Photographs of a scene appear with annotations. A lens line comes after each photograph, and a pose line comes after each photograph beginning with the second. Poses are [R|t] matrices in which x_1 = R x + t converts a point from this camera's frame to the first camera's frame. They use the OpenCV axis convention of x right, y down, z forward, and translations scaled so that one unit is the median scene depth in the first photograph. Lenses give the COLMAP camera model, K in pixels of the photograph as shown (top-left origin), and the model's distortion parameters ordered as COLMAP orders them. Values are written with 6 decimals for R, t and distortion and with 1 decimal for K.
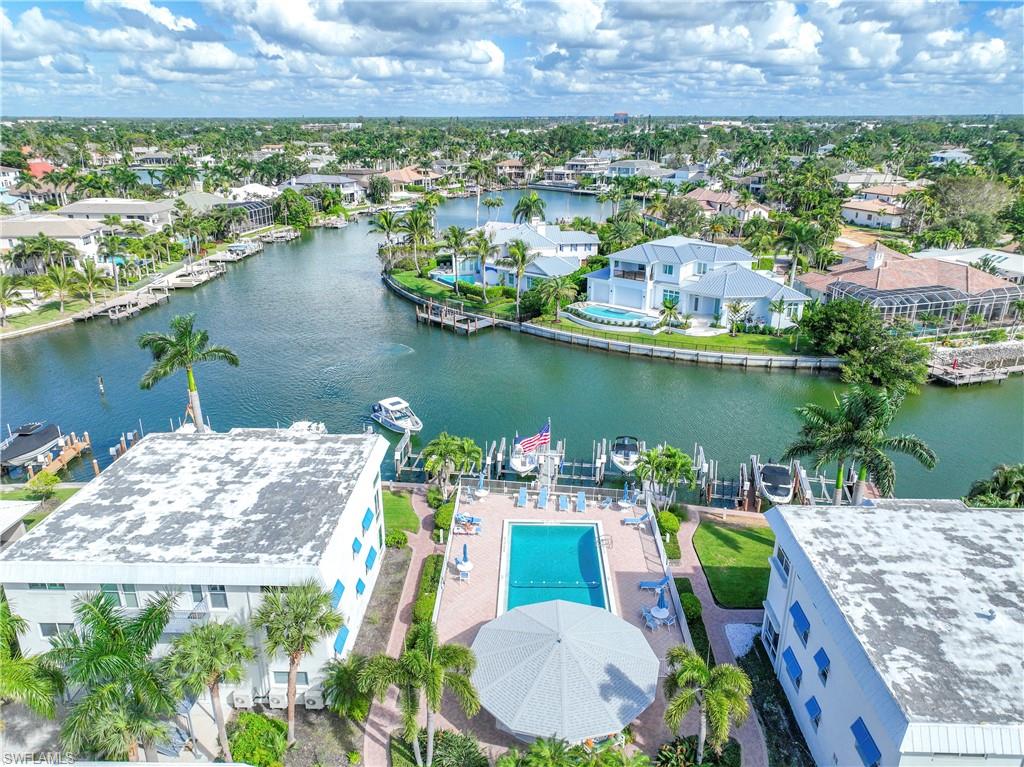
lens RADIAL K [[712.5, 0, 512.0], [0, 712.5, 383.5], [0, 0, 1]] dist [-0.002088, 0.028294]
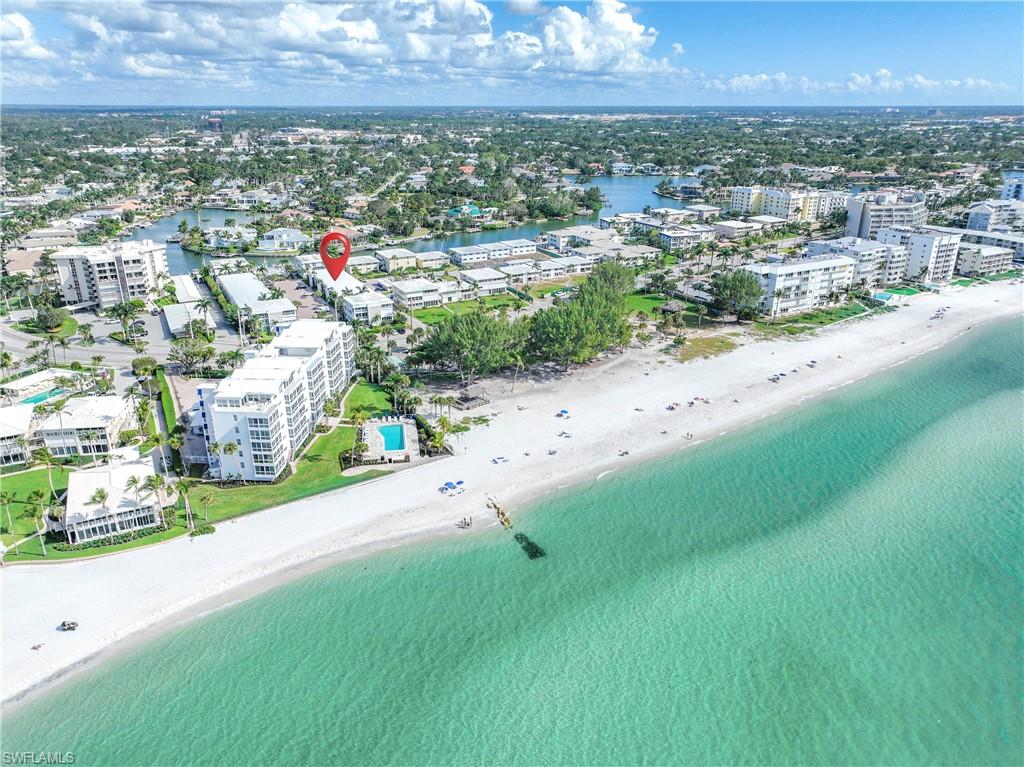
lens RADIAL K [[712.5, 0, 512.0], [0, 712.5, 383.5], [0, 0, 1]] dist [-0.002088, 0.028294]
pose [[0.865468, -0.178656, 0.468025, -0.459407], [0.171819, 0.983439, 0.057675, 0.442469], [-0.470578, 0.030500, 0.881831, -2.132549]]
